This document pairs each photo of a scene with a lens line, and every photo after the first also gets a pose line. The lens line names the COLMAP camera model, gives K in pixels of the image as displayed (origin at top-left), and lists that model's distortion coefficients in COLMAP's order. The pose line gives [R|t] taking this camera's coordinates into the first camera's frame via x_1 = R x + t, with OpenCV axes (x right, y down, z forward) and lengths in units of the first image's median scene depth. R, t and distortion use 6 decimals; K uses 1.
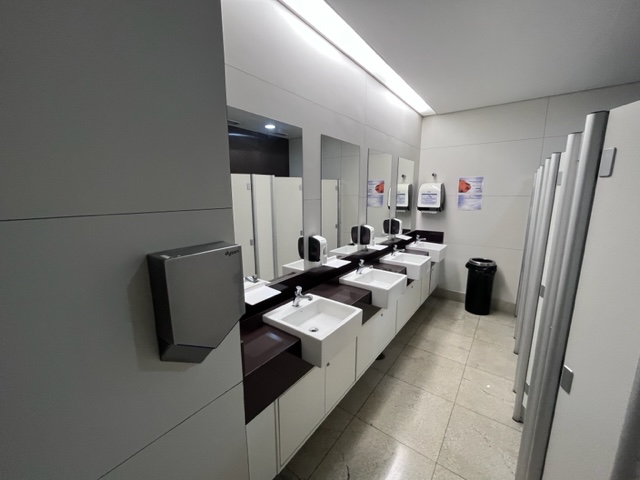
lens RADIAL K [[258.0, 0, 317.5], [0, 258.0, 237.2], [0, 0, 1]] dist [-0.001070, -0.000232]
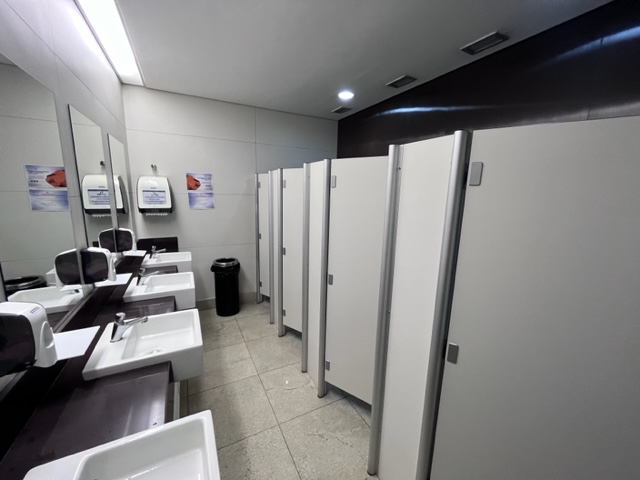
lens RADIAL K [[258.0, 0, 317.5], [0, 258.0, 237.2], [0, 0, 1]] dist [-0.001070, -0.000232]
pose [[0.422513, -0.143047, 0.894997, -0.073179], [0.129760, 0.986841, 0.096469, -0.043862], [-0.897020, 0.075376, 0.435516, 0.247848]]
